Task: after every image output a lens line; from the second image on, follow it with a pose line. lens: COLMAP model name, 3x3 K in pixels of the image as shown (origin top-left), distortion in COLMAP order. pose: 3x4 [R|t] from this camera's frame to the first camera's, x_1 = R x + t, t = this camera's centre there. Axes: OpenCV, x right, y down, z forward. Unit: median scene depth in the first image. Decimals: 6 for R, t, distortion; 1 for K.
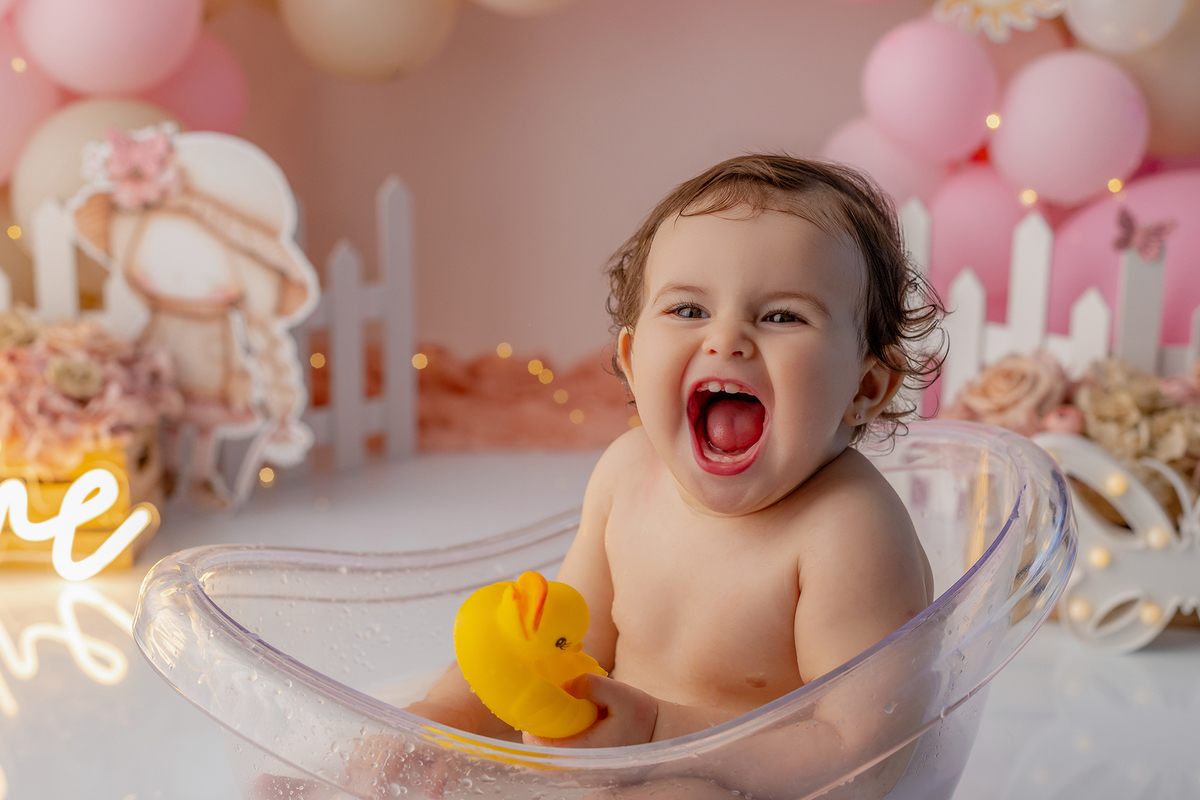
lens RADIAL K [[1736.6, 0, 600.0], [0, 1736.6, 400.0], [0, 0, 1]] dist [-0.031276, -0.051884]
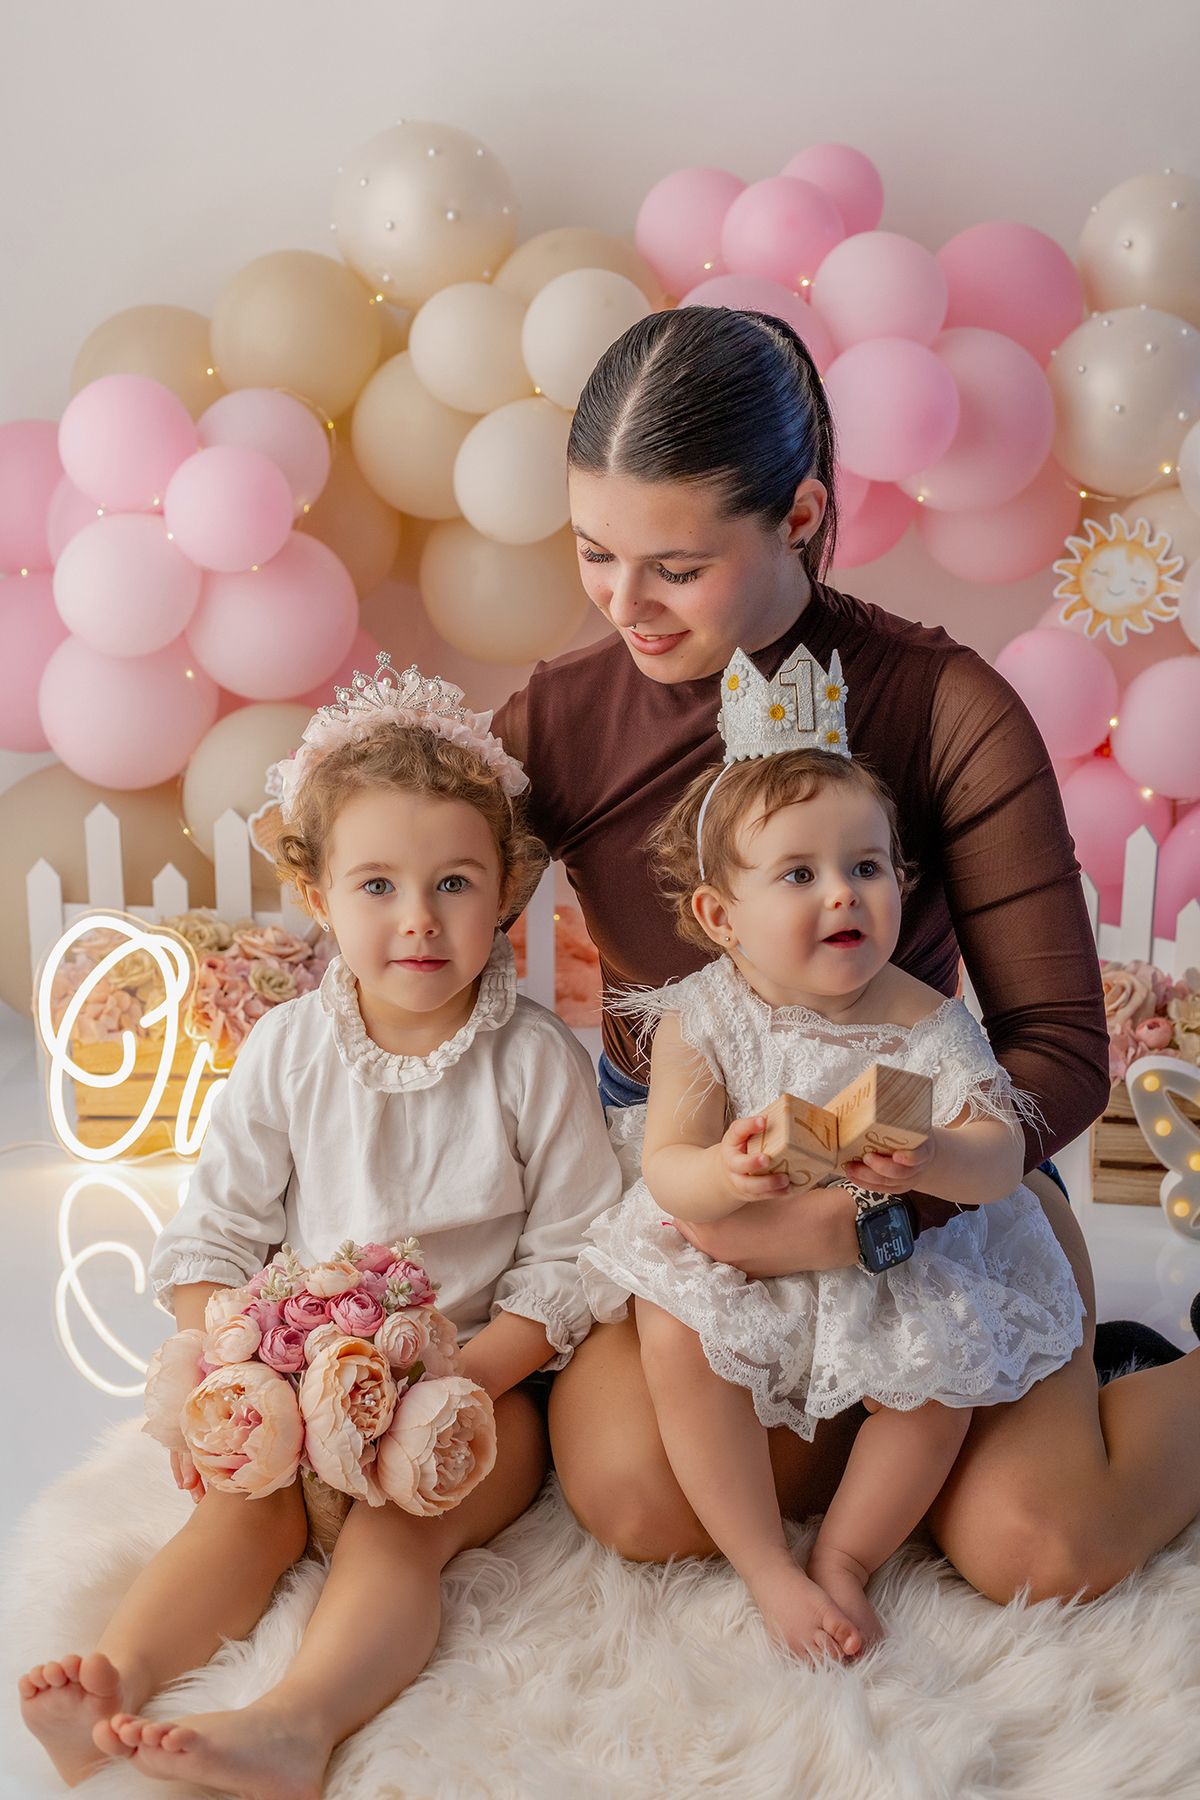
lens RADIAL K [[2482.9, 0, 595.0], [0, 2482.9, 874.1], [0, 0, 1]] dist [-0.003574, -0.030070]
pose [[0.999299, -0.002658, -0.037329, -0.032717], [0.003496, 0.999743, 0.022399, -0.111371], [0.037260, -0.022514, 0.999052, -0.553277]]
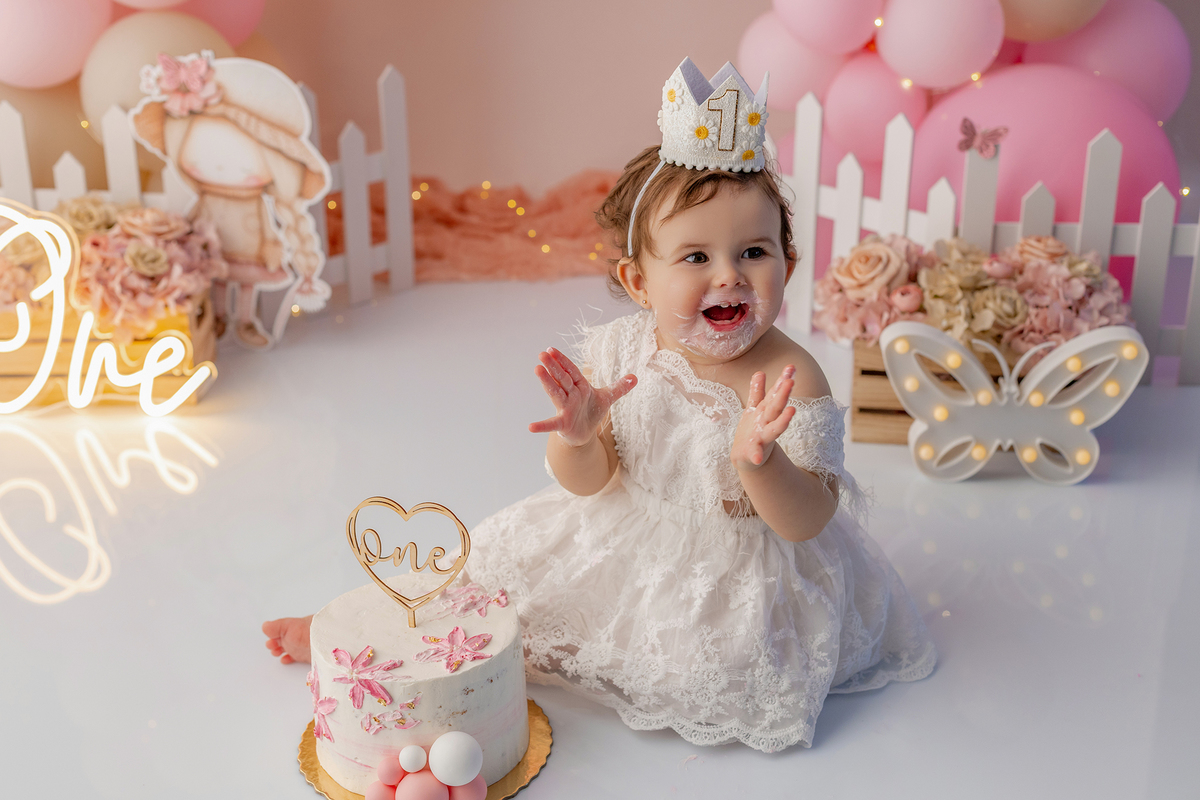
lens RADIAL K [[1688.6, 0, 592.4], [0, 1688.6, 380.8], [0, 0, 1]] dist [-0.019212, -0.088935]
pose [[0.999921, -0.009625, -0.008035, 0.035139], [0.010868, 0.984907, 0.172743, -0.128686], [0.006252, -0.172817, 0.984934, -0.232044]]
